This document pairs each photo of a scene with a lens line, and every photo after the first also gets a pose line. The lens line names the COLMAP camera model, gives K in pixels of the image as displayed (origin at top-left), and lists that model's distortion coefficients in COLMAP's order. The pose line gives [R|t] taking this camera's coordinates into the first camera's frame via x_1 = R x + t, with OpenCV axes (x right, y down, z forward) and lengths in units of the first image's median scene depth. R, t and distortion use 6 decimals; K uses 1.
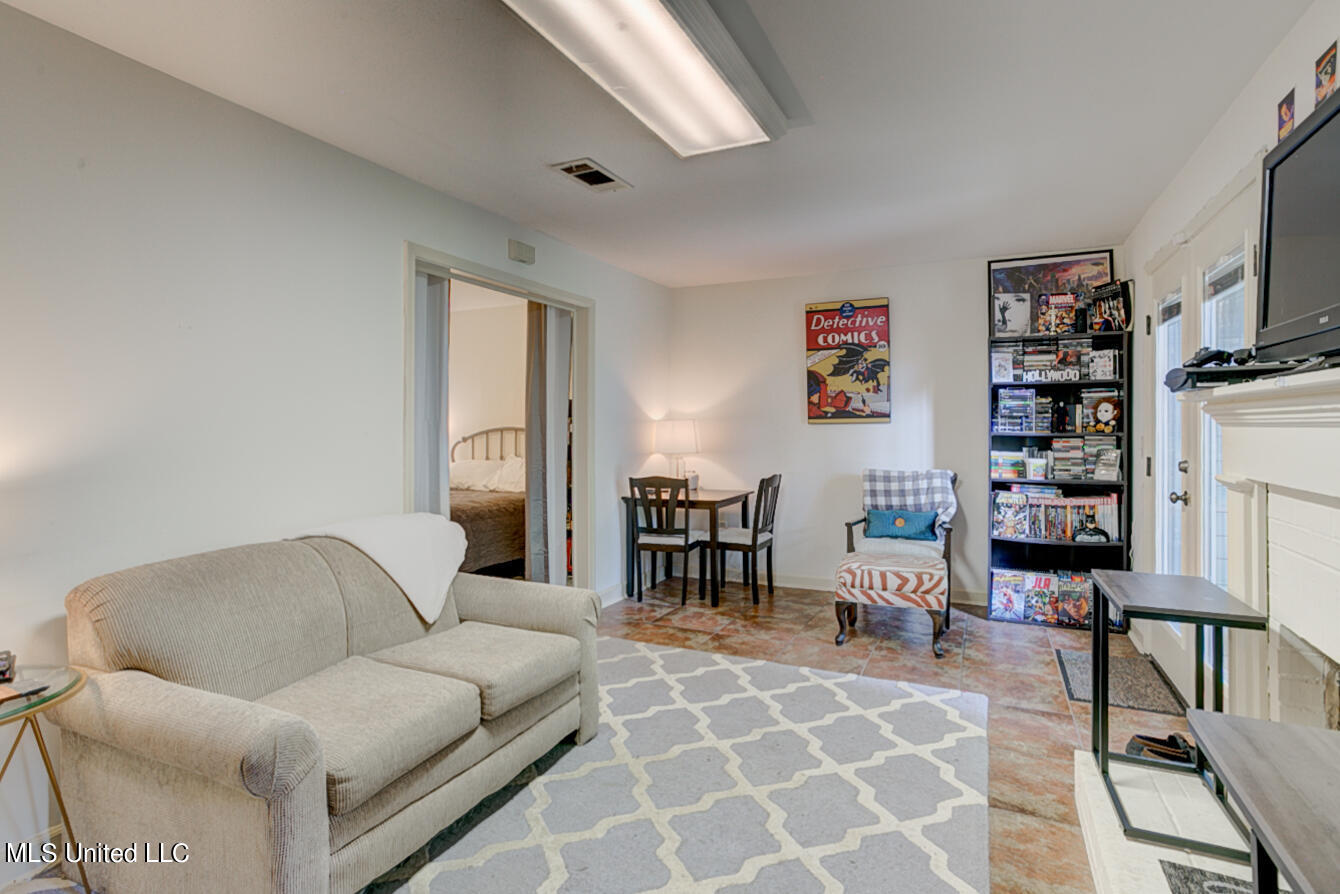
lens RADIAL K [[660.0, 0, 669.2], [0, 660.0, 418.4], [0, 0, 1]] dist [-0.056379, 0.000616]
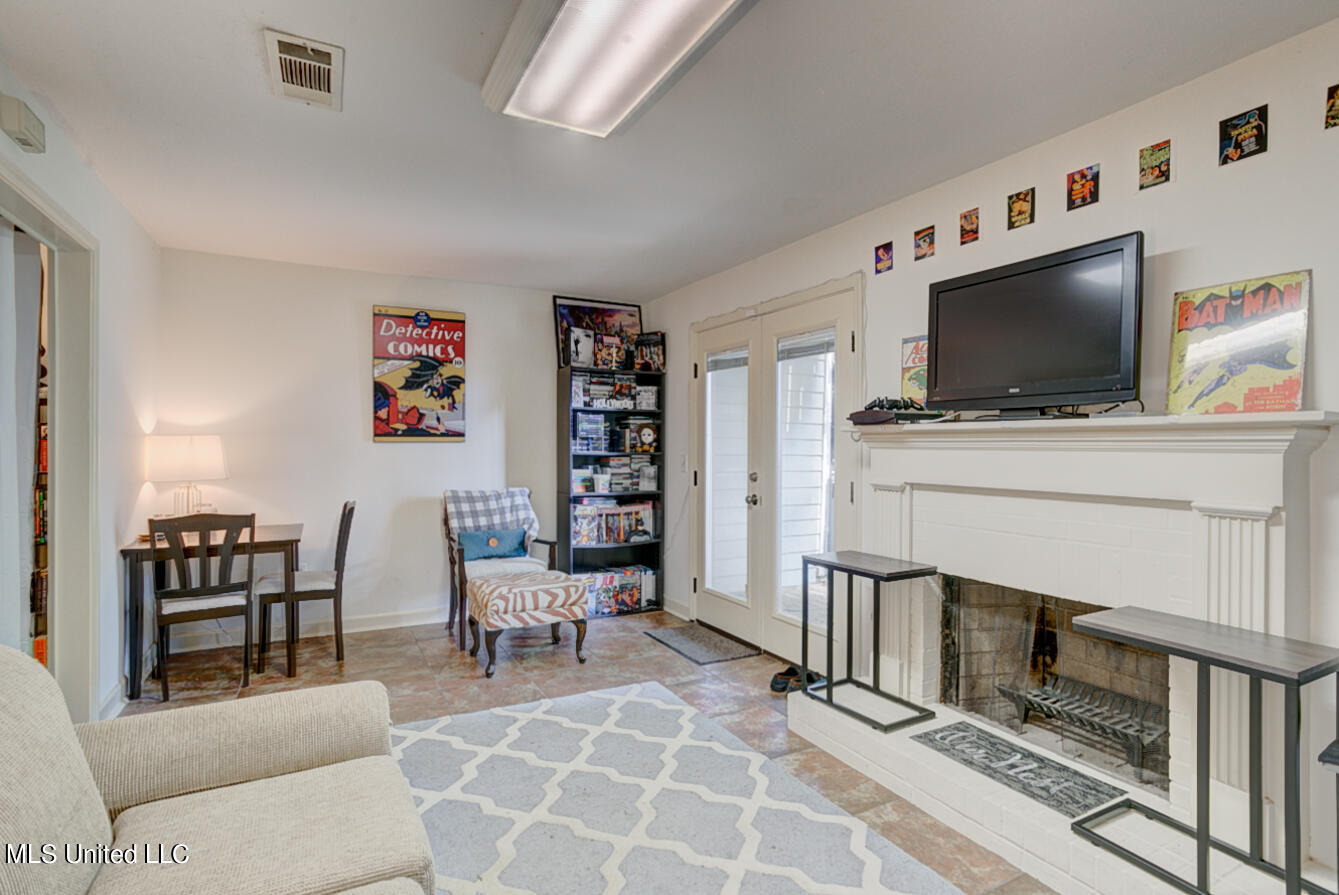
lens RADIAL K [[640.5, 0, 669.5], [0, 640.5, 447.5], [0, 0, 1]] dist [-0.063114, 0.000458]
pose [[0.582127, 0.005486, 0.813080, -0.292364], [-0.017082, 0.999839, 0.005483, 0.005028], [-0.812919, -0.017081, 0.582127, 0.230866]]
